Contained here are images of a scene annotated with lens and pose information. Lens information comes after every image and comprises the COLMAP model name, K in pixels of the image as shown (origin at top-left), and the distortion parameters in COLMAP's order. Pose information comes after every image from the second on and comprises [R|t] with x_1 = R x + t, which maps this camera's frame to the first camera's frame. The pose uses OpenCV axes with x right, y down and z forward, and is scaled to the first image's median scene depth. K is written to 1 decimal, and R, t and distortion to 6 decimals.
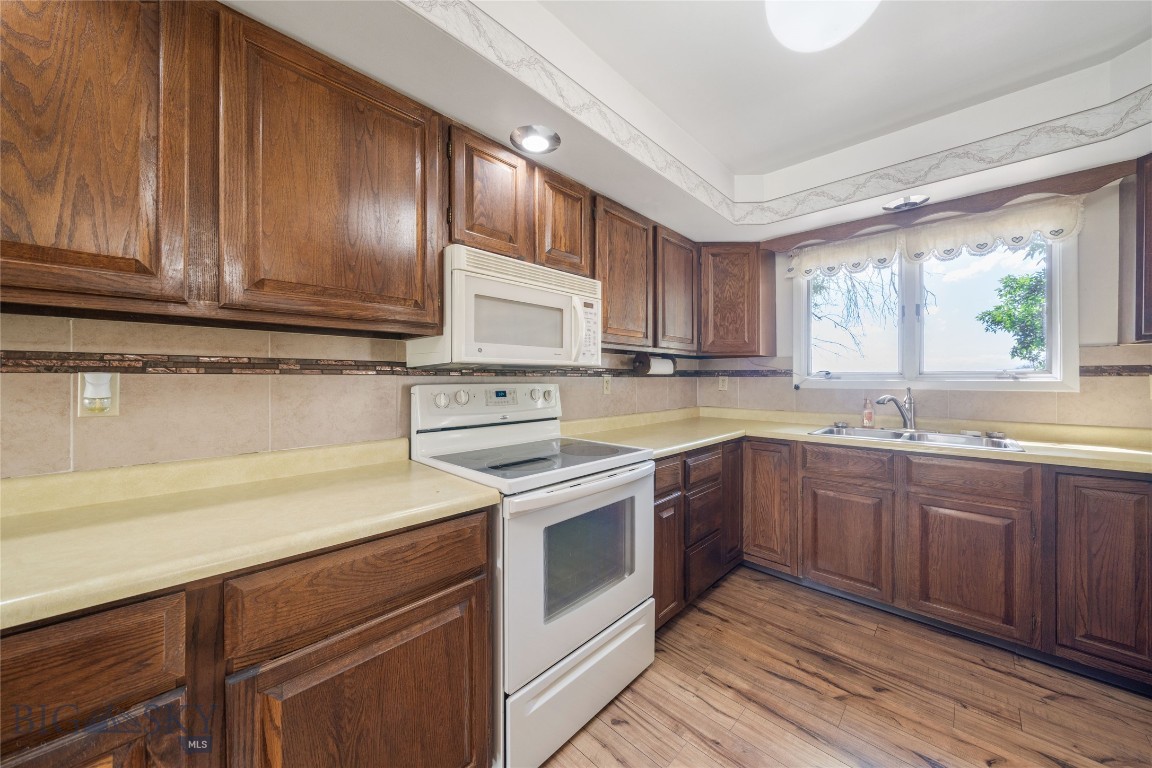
lens RADIAL K [[397.4, 0, 579.8], [0, 397.4, 381.5], [0, 0, 1]] dist [-0.005919, 0.000075]
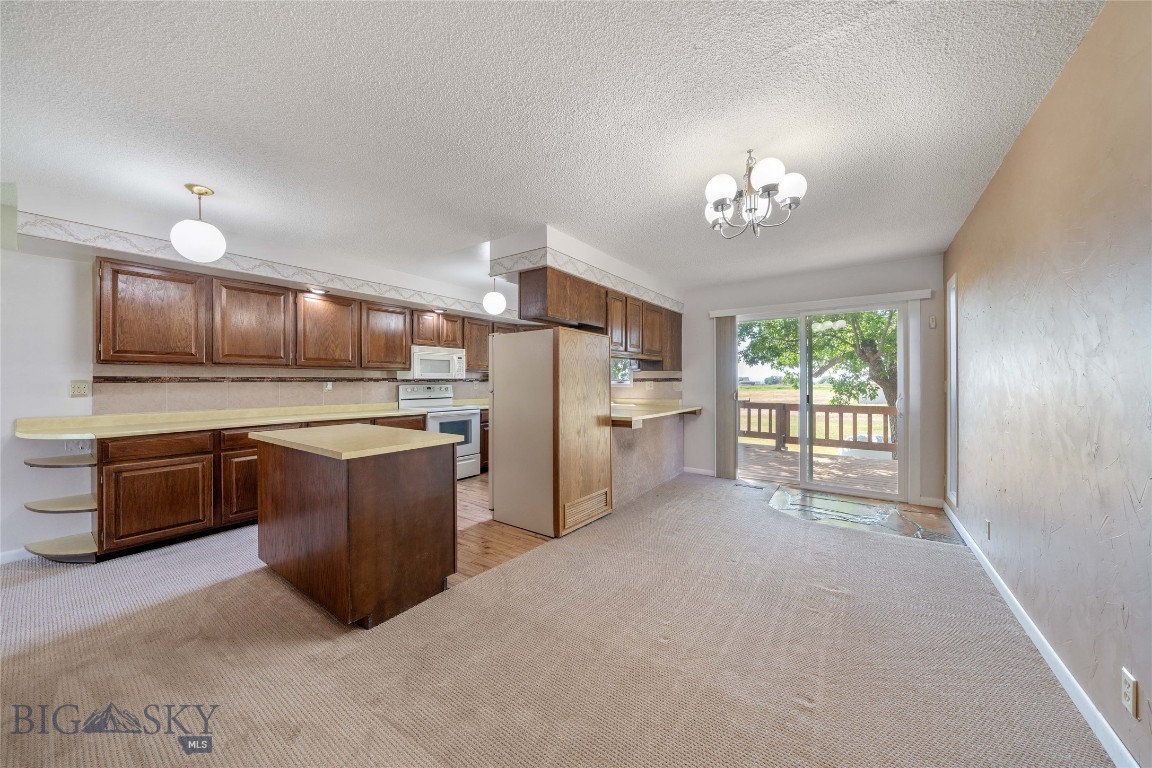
lens RADIAL K [[397.4, 0, 577.0], [0, 397.4, 383.8], [0, 0, 1]] dist [-0.005919, 0.000075]
pose [[0.991339, -0.002335, 0.131305, 0.475893], [0.003104, 0.999979, -0.005652, 0.016306], [-0.131289, 0.006010, 0.991326, -1.949451]]
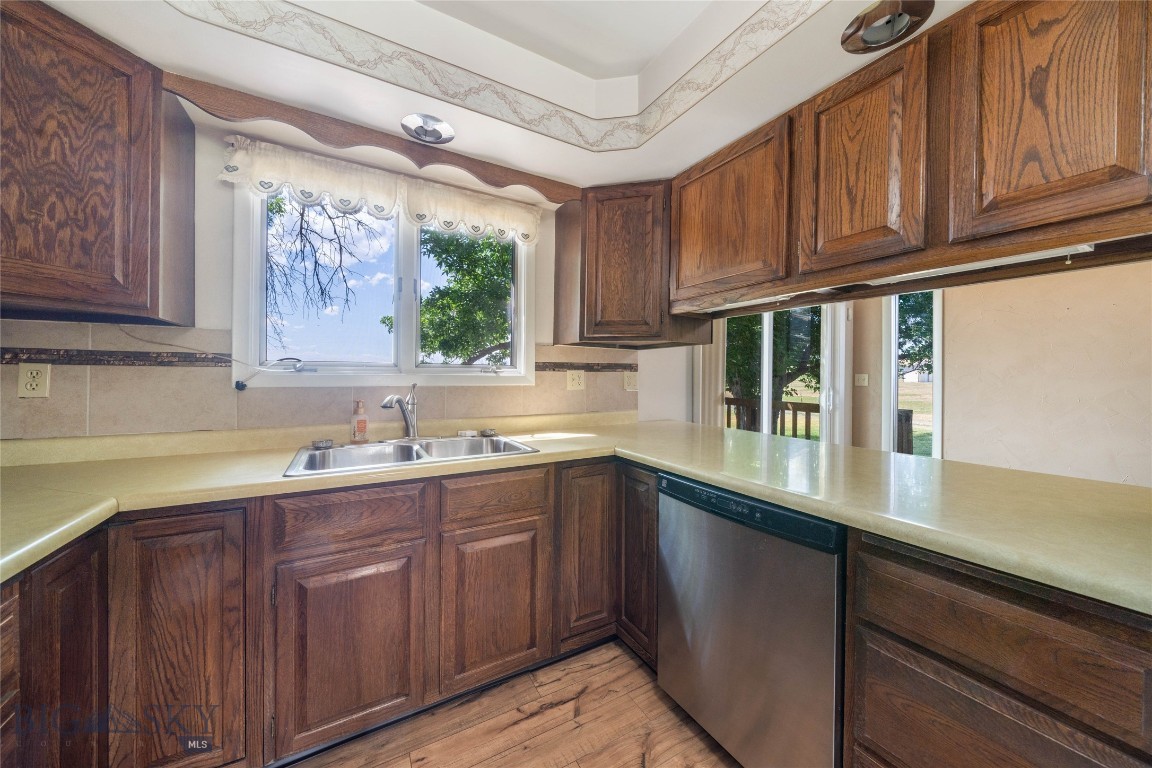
lens RADIAL K [[397.4, 0, 568.5], [0, 397.4, 373.5], [0, 0, 1]] dist [-0.005919, 0.000075]
pose [[0.292955, 0.005619, 0.956110, 0.226265], [-0.000864, 0.999984, -0.005612, -0.000046], [-0.956126, 0.000818, 0.292955, 0.593705]]
